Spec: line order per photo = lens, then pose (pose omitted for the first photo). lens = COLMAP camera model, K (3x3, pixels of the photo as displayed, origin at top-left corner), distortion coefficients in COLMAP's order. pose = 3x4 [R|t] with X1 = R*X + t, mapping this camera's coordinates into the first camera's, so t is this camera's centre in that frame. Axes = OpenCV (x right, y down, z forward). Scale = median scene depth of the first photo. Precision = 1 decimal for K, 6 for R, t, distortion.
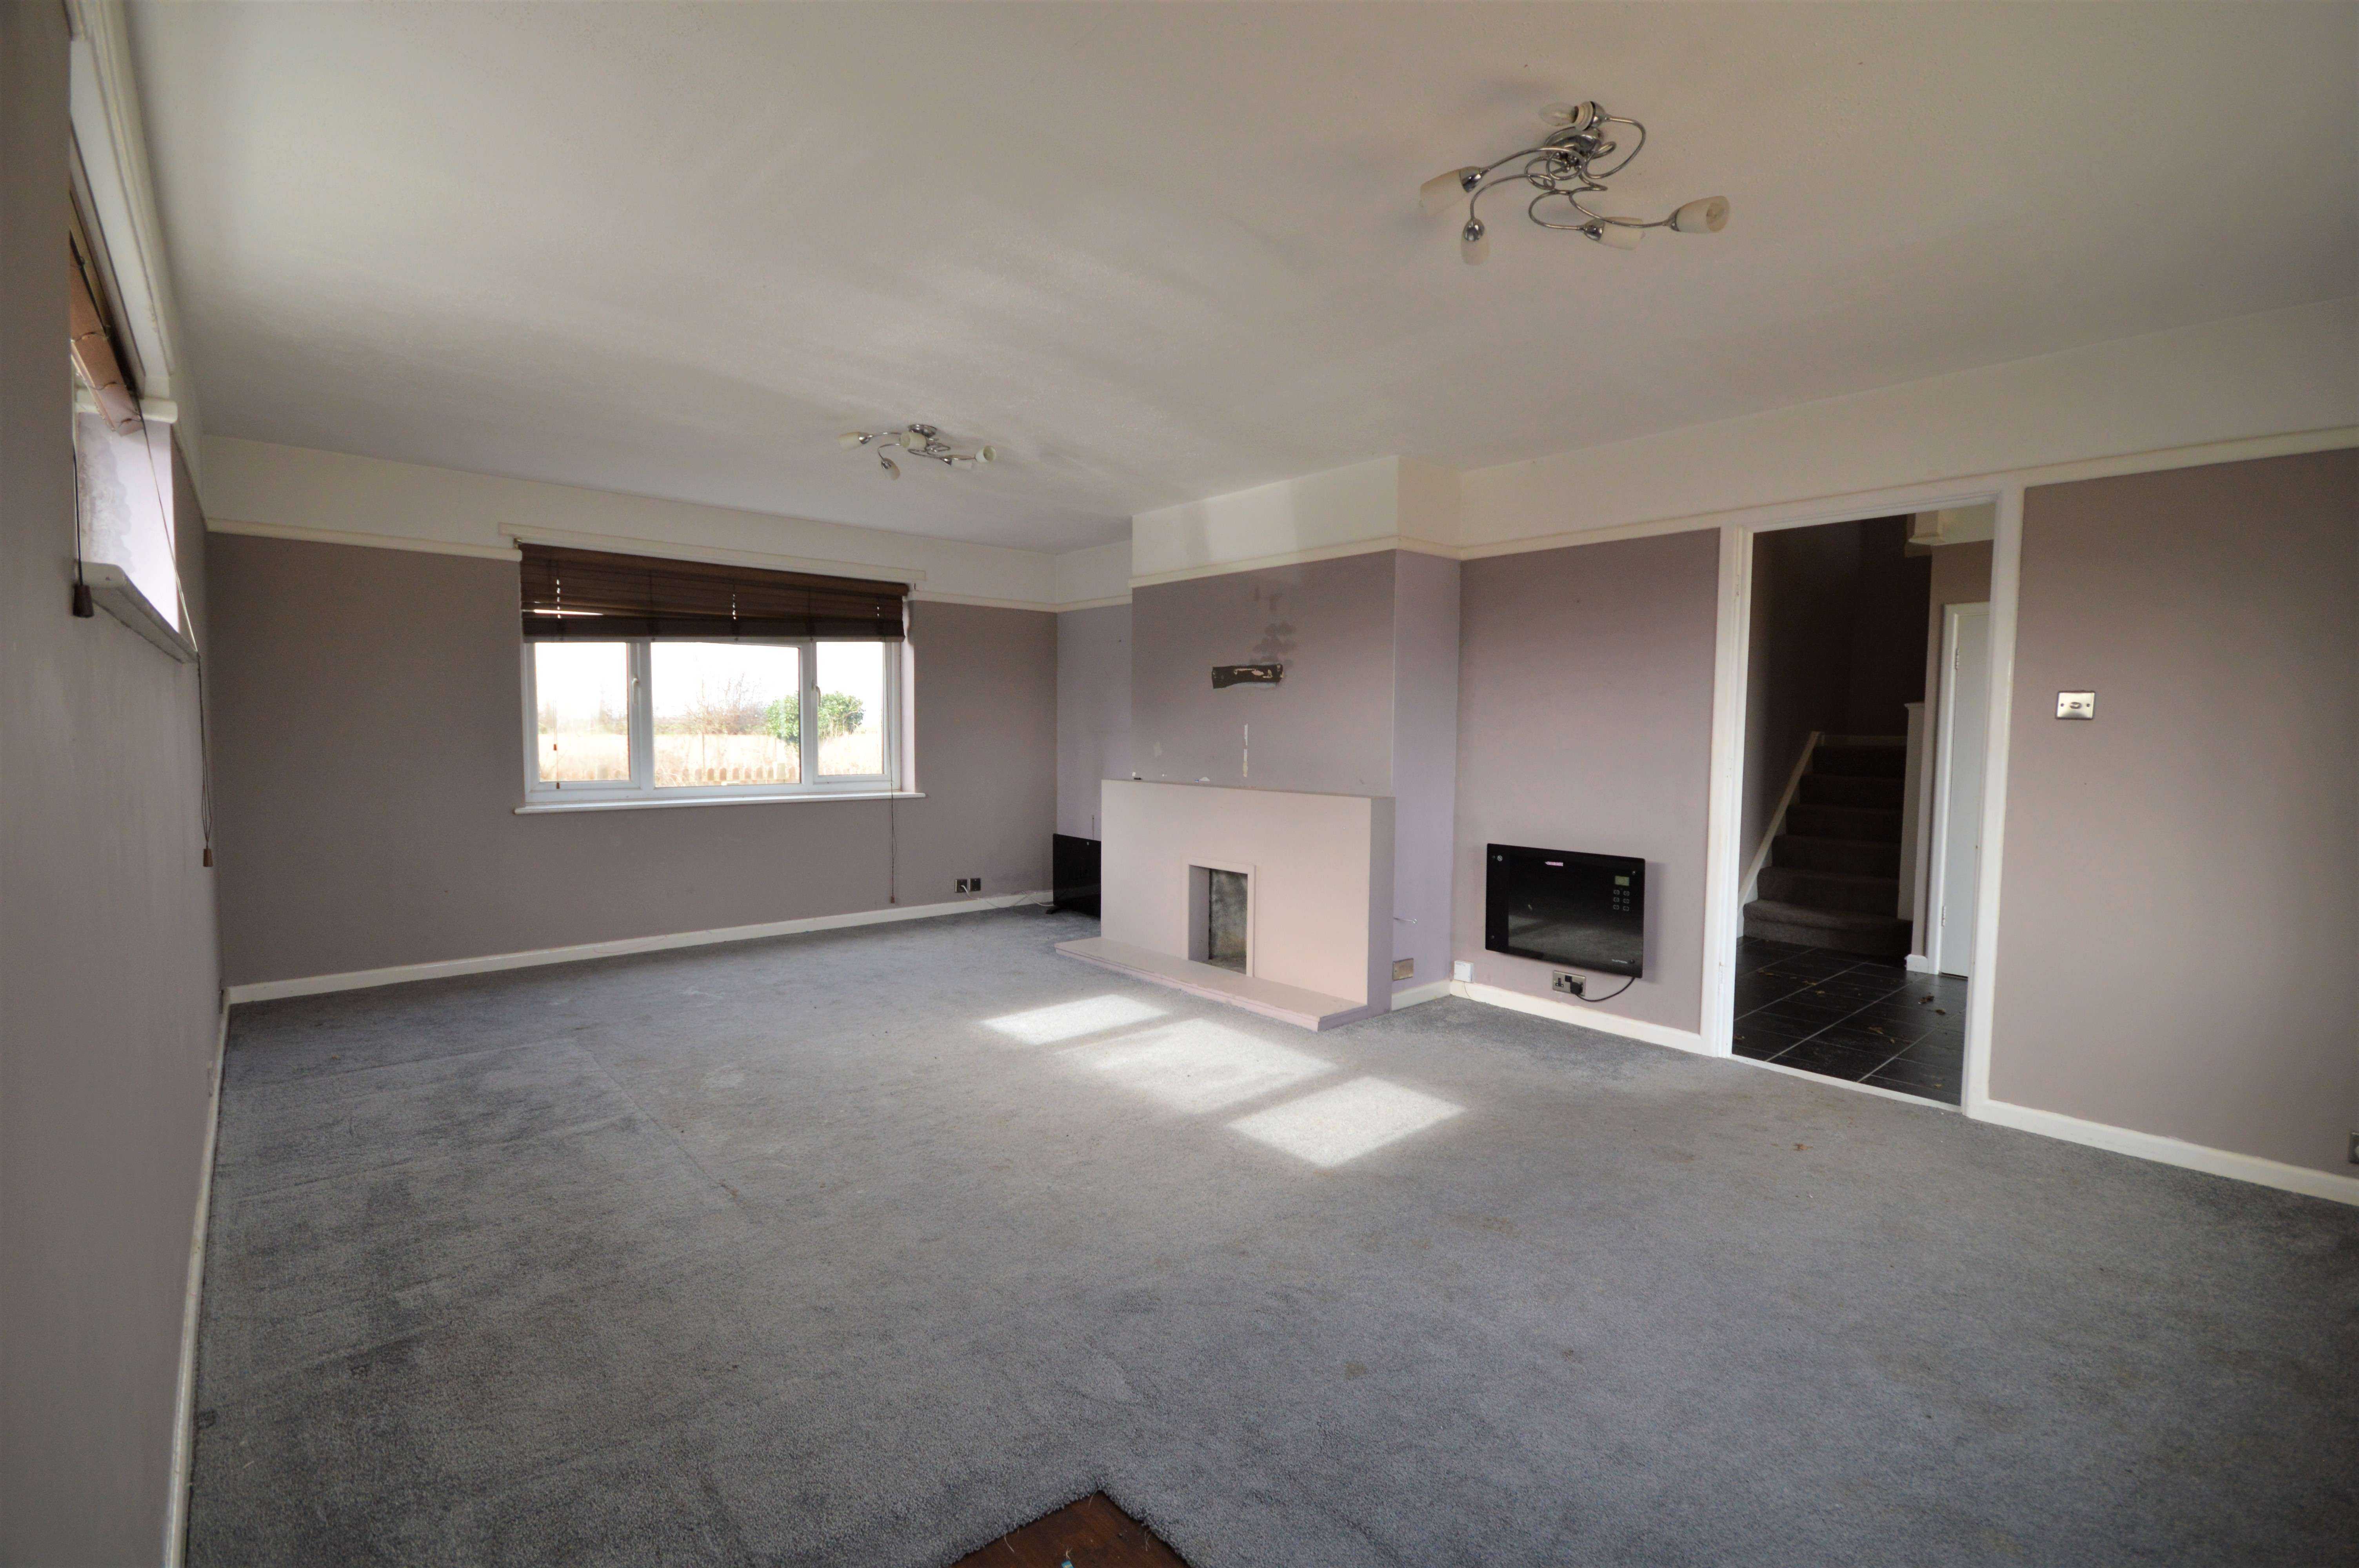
lens RADIAL K [[1042.1, 0, 1179.5], [0, 1042.1, 784.0], [0, 0, 1]] dist [-0.001546, 0.000103]
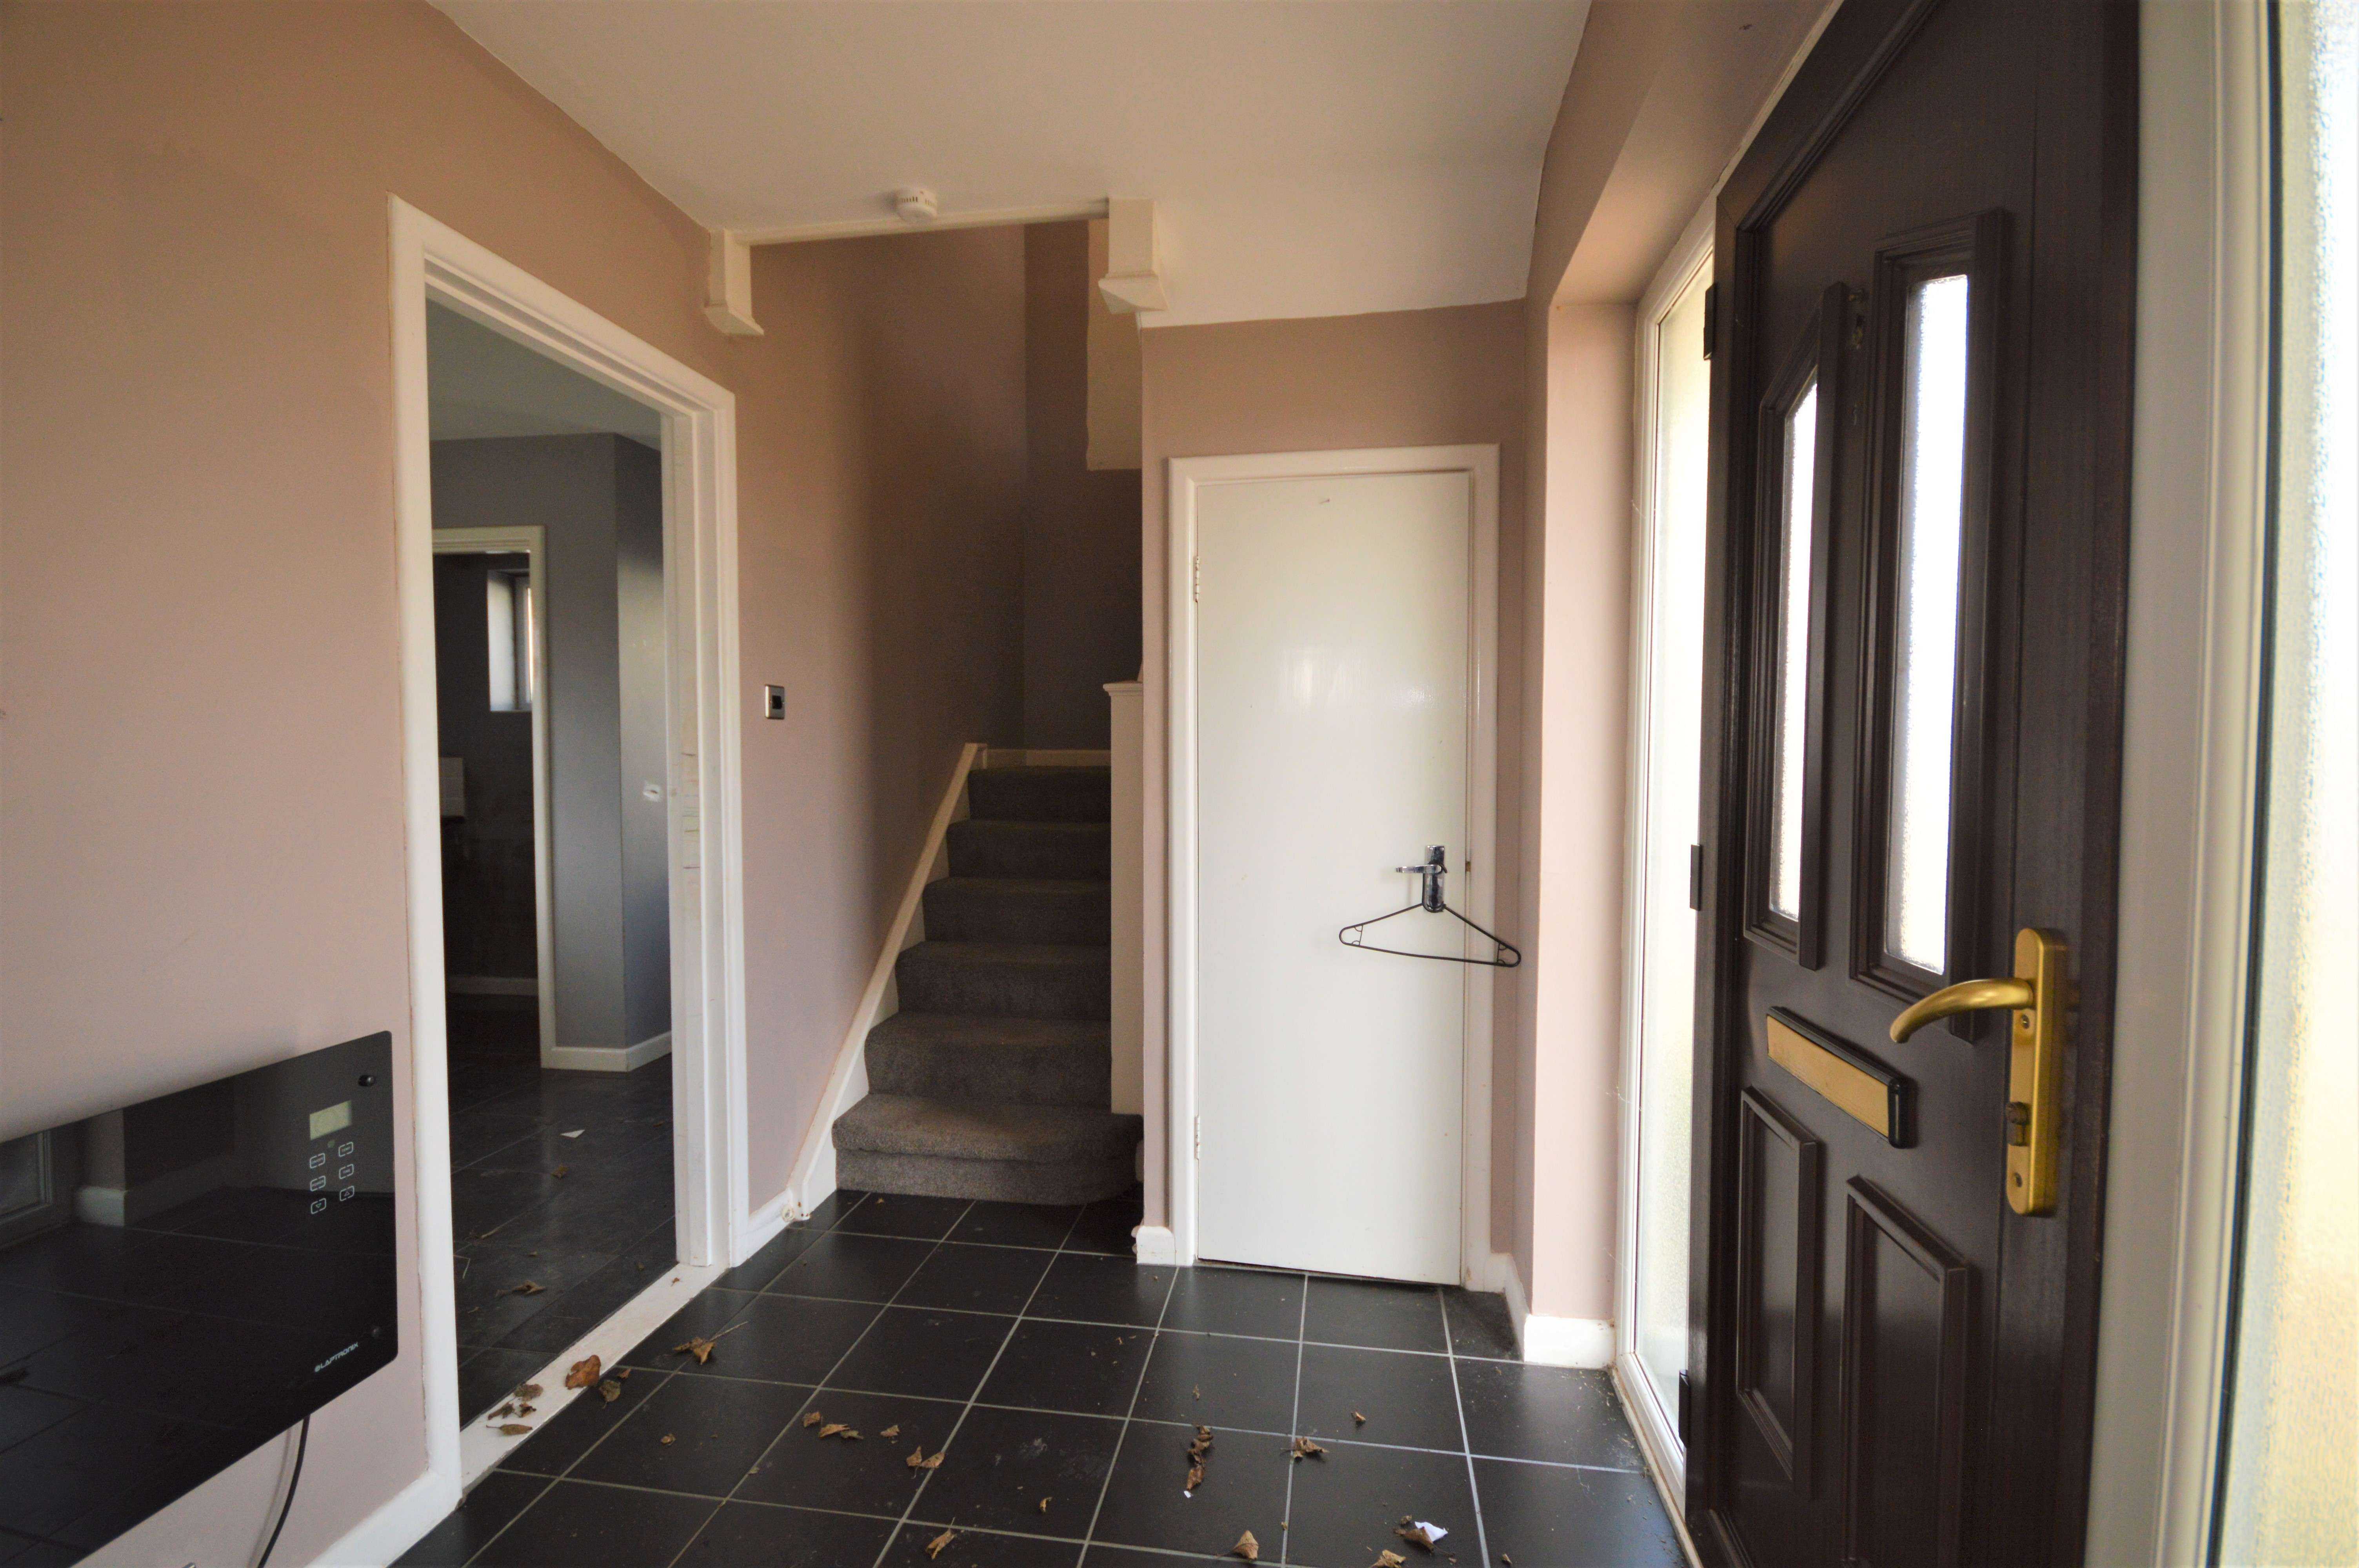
lens RADIAL K [[1042.1, 0, 1179.5], [0, 1042.1, 784.0], [0, 0, 1]] dist [-0.001546, 0.000103]
pose [[0.771301, -0.034012, 0.635561, 0.351835], [0.046141, 0.998932, -0.002537, -0.022693], [-0.634796, 0.031282, 0.772047, 0.515346]]
